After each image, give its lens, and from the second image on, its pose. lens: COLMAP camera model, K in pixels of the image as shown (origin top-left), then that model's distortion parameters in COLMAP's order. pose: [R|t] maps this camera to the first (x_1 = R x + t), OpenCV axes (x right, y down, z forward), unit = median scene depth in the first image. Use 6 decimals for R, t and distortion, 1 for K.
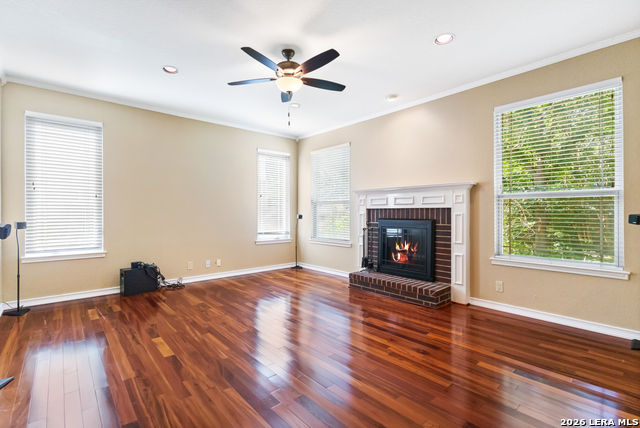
lens RADIAL K [[295.6, 0, 317.3], [0, 295.6, 212.3], [0, 0, 1]] dist [0.000722, 0.000868]
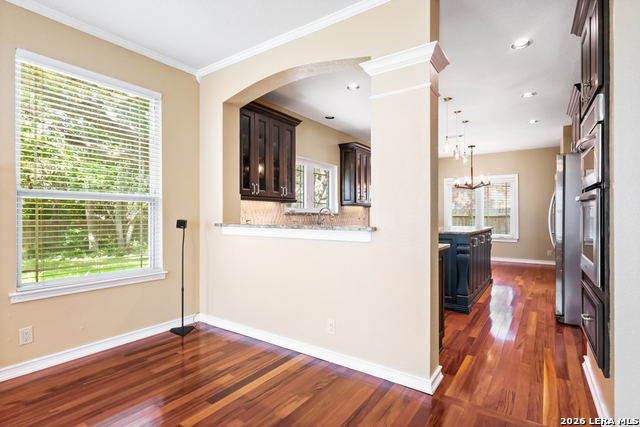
lens RADIAL K [[324.2, 0, 319.3], [0, 324.2, 217.0], [0, 0, 1]] dist [0.001178, 0.000187]
pose [[-0.243727, -0.003010, 0.969839, -0.268916], [0.000989, 0.999994, 0.003352, -0.006718], [-0.969843, 0.001776, -0.243722, 0.730343]]
